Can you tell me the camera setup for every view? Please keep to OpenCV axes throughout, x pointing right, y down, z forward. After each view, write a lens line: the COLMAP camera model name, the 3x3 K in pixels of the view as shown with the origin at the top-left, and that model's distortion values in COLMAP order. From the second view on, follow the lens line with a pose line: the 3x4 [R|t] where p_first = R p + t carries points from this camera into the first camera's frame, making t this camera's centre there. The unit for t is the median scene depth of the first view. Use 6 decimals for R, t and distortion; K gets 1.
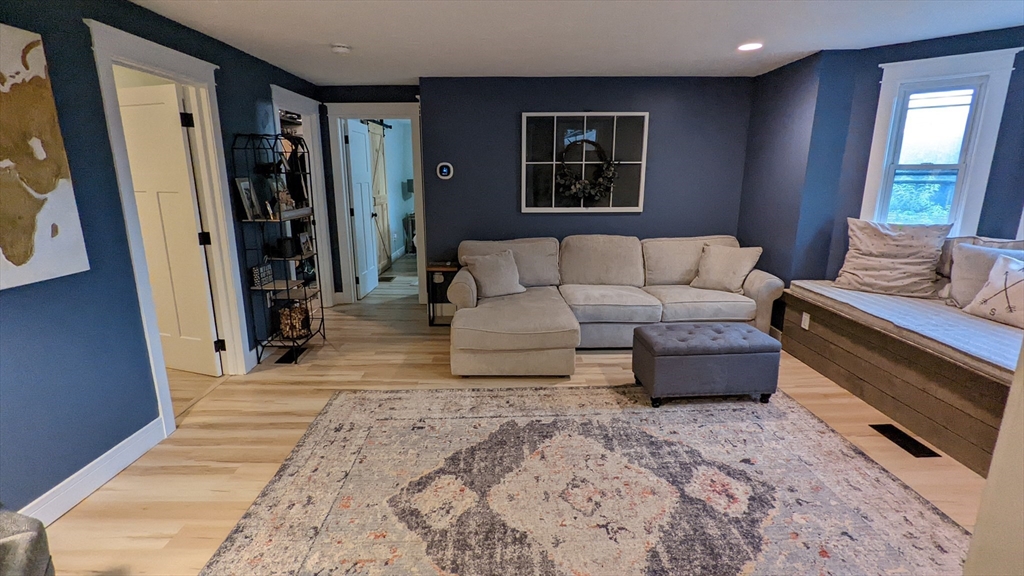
lens RADIAL K [[482.5, 0, 506.5], [0, 482.5, 287.0], [0, 0, 1]] dist [0.003939, -0.001642]
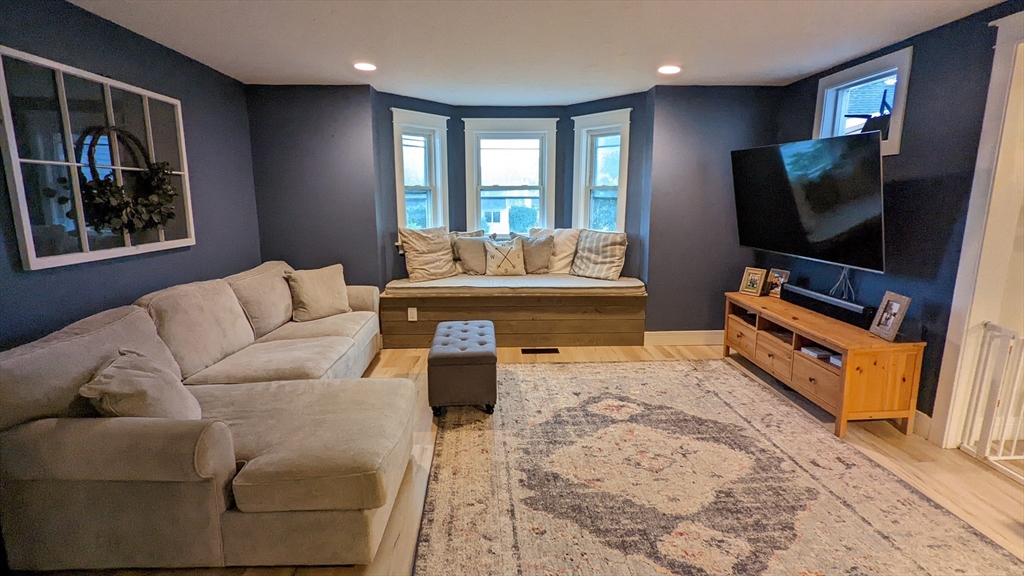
lens RADIAL K [[482.5, 0, 506.7], [0, 482.5, 288.8], [0, 0, 1]] dist [0.003939, -0.001642]
pose [[-0.023174, -0.184352, 0.982587, -0.750480], [0.228399, 0.955881, 0.184728, -0.215998], [-0.973292, 0.228703, 0.019954, 1.014081]]
